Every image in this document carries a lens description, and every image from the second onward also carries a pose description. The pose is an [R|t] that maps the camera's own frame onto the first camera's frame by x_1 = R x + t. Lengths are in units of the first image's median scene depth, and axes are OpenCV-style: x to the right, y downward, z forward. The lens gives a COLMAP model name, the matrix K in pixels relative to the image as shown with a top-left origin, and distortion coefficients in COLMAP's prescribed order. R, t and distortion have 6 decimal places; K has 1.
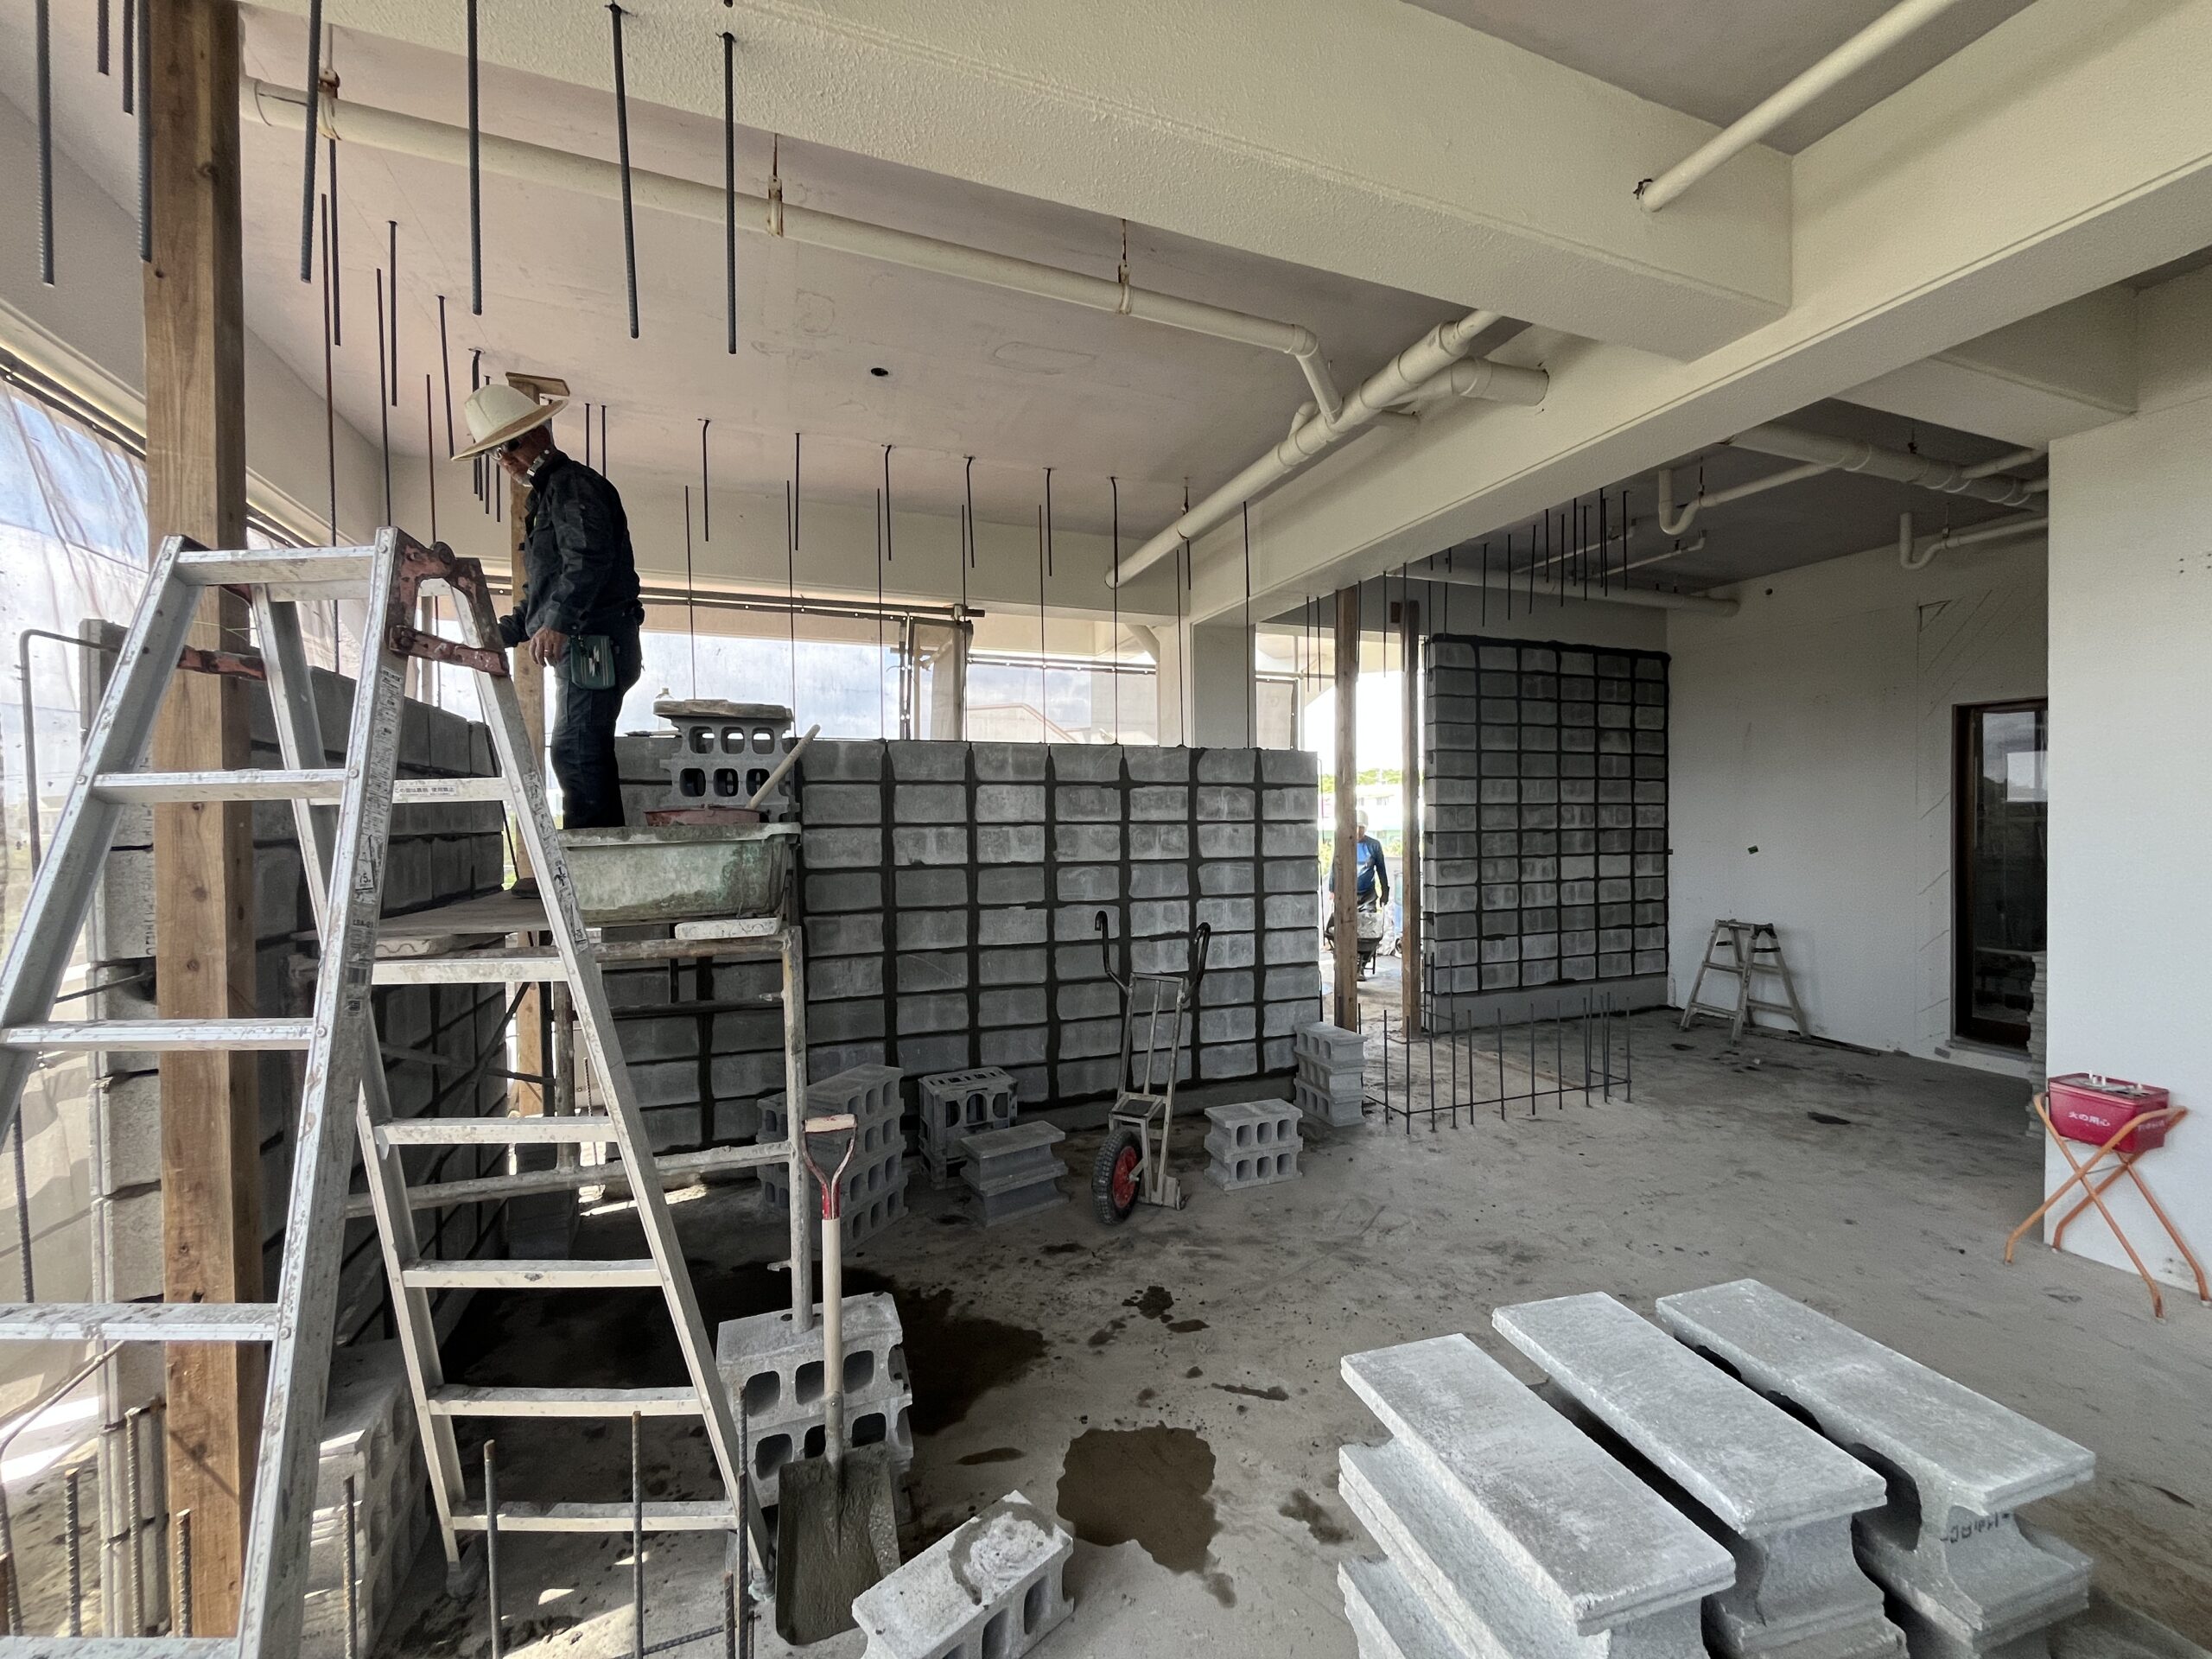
lens RADIAL K [[891.2, 0, 1112.5], [0, 891.2, 825.6], [0, 0, 1]] dist [-0.001930, -0.000345]
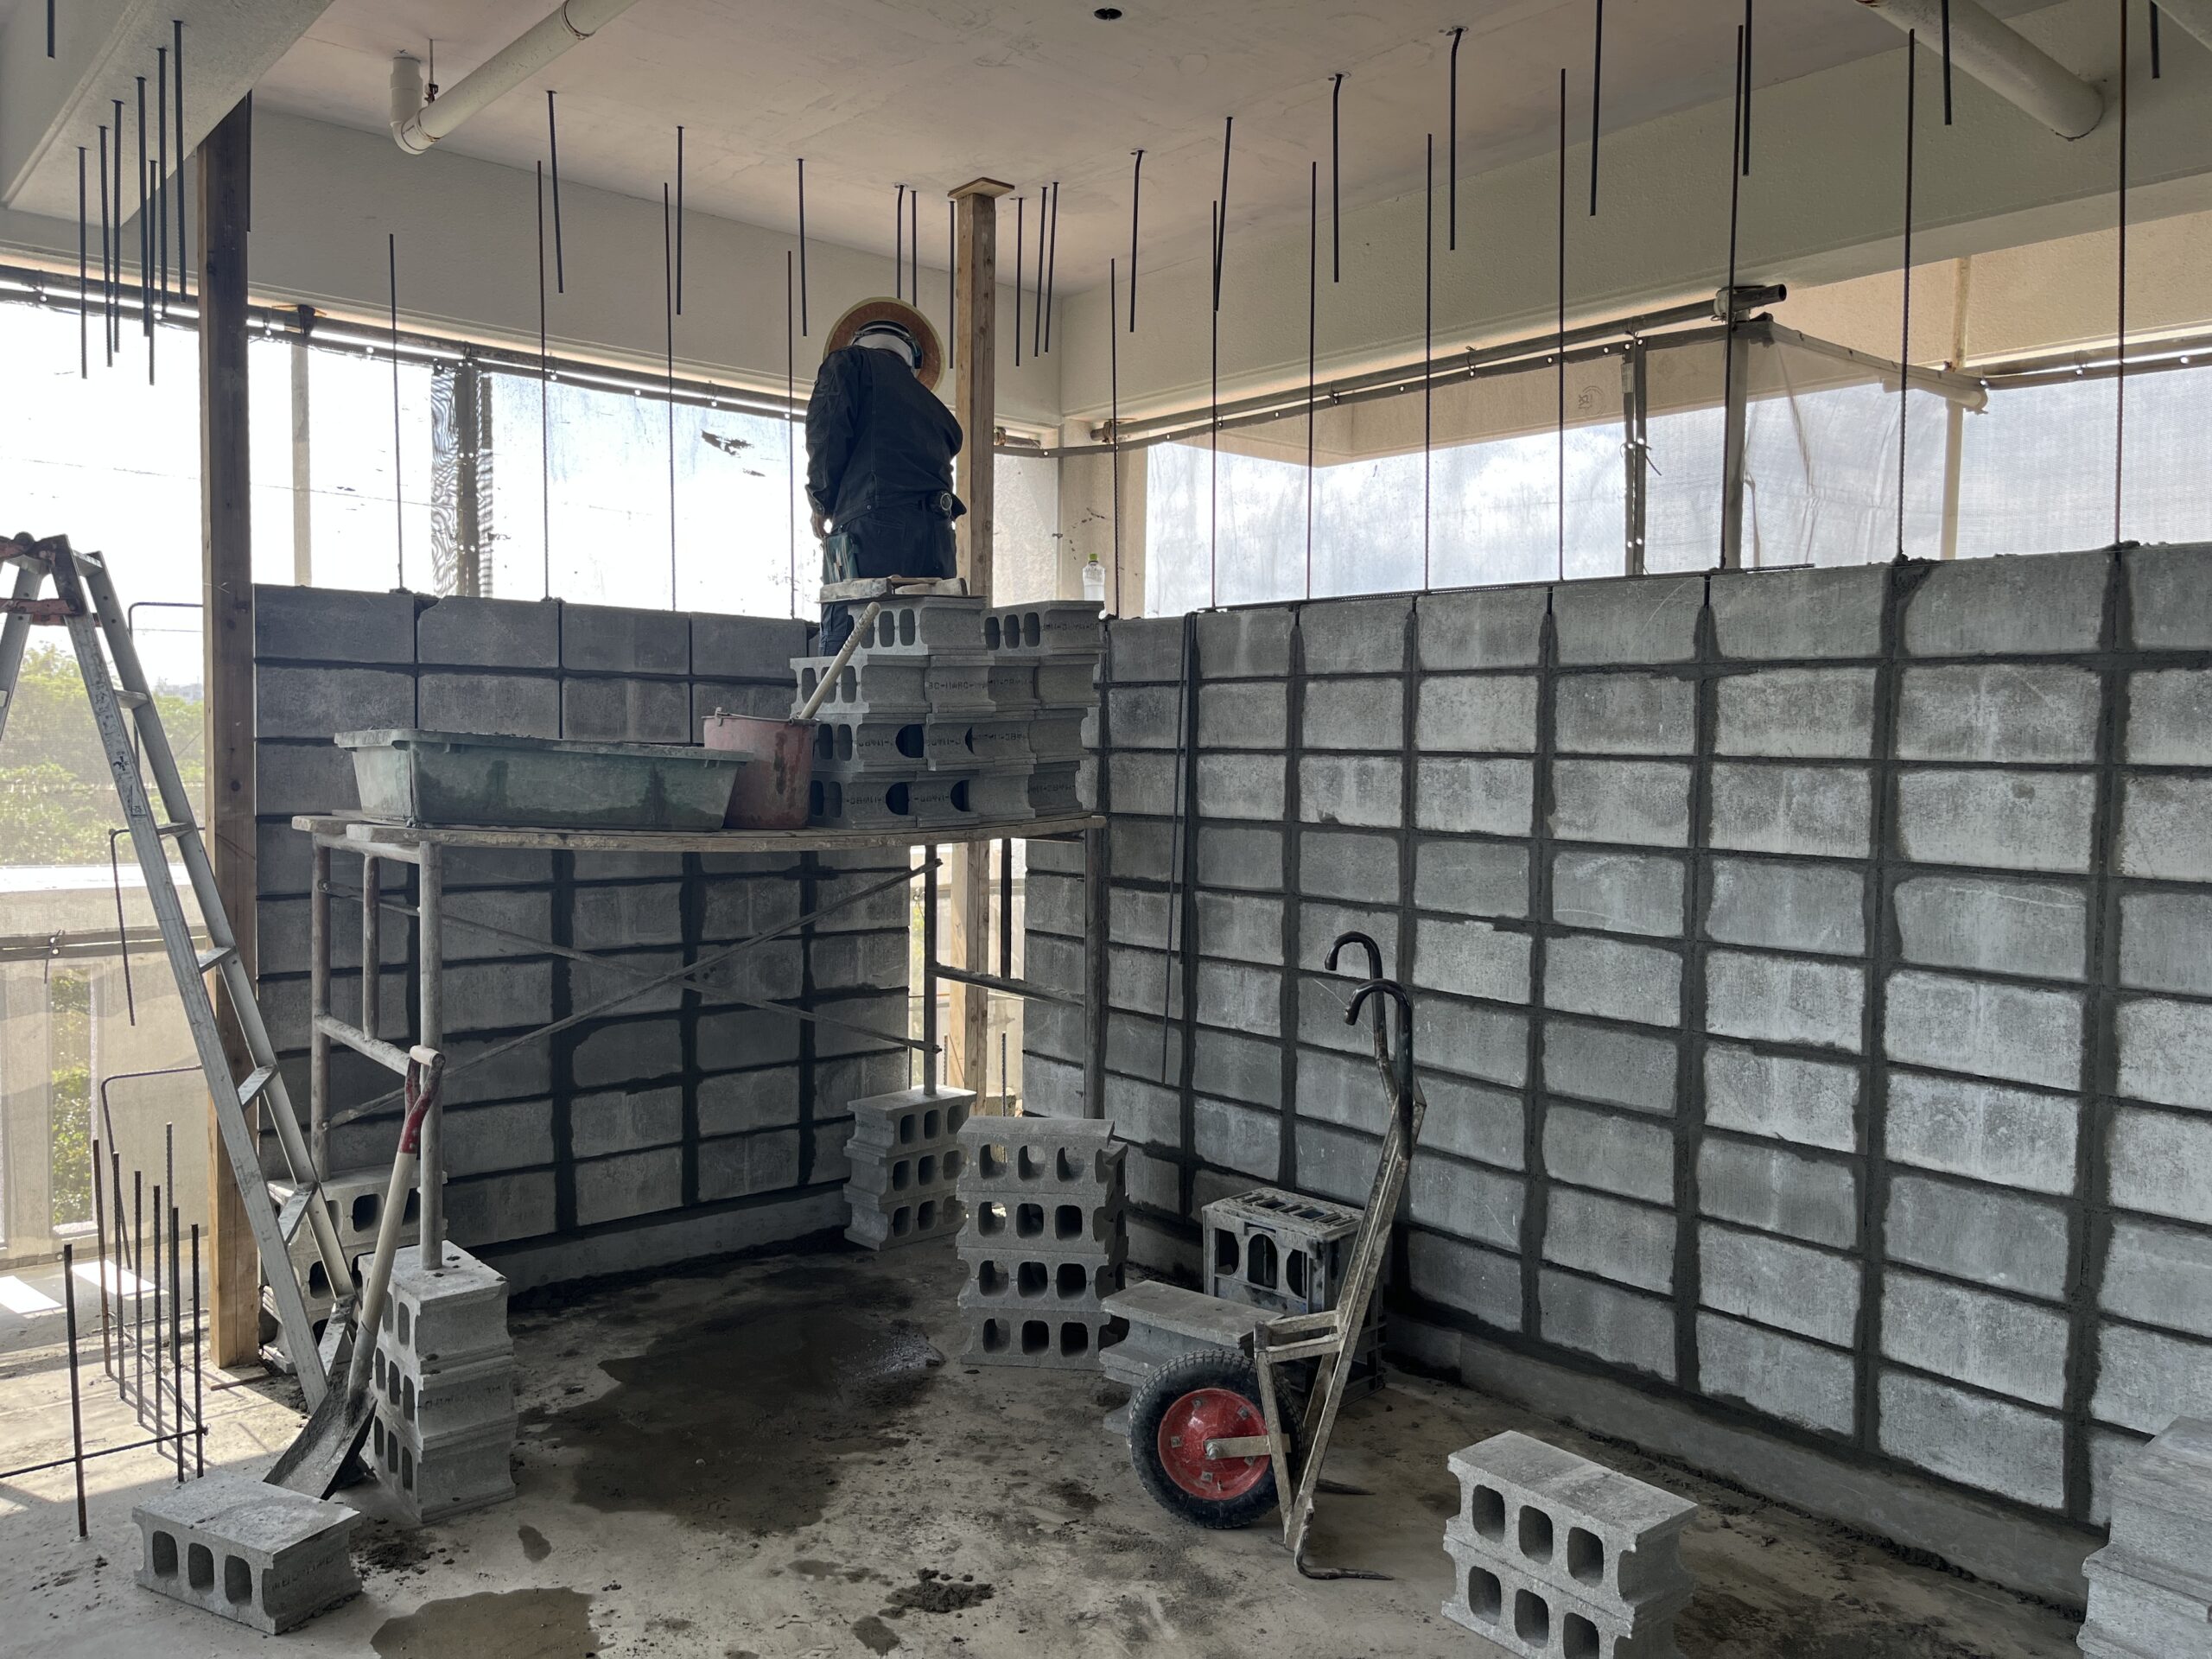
lens RADIAL K [[1688.7, 0, 1106.5], [0, 1688.7, 823.9], [0, 0, 1]] dist [0.033570, -0.023932]
pose [[0.328039, 0.060145, -0.942748, 0.699724], [-0.025983, 0.998168, 0.054640, -0.009656], [0.944307, 0.006571, 0.329001, 0.487043]]
